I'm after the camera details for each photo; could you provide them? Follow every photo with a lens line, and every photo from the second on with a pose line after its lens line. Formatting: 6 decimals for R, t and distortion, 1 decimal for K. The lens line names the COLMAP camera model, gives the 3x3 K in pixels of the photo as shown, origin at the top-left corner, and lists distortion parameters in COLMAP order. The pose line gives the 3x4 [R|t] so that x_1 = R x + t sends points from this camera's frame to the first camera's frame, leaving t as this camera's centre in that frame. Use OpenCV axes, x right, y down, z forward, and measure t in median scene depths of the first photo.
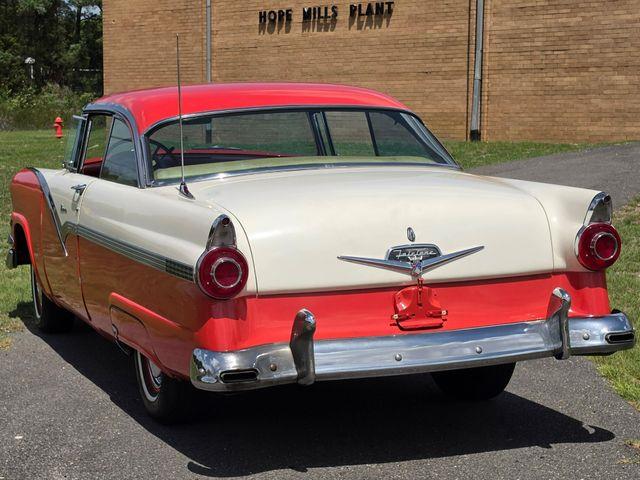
lens RADIAL K [[1257.8, 0, 320.0], [0, 1257.8, 240.0], [0, 0, 1]] dist [0.178901, -0.108207]
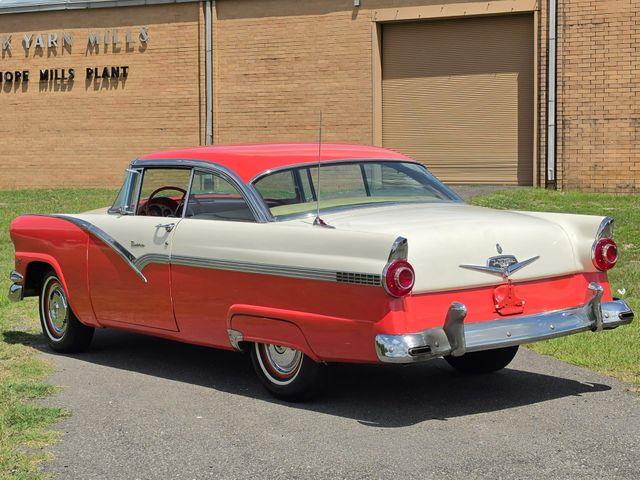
lens RADIAL K [[1162.1, 0, 302.3], [0, 1162.1, 238.9], [0, 0, 1]] dist [0.216896, -0.865120]
pose [[0.959546, -0.026787, 0.280275, -0.093796], [0.036935, 0.998837, -0.030985, 0.003135], [-0.279119, 0.040084, 0.959420, -0.037515]]
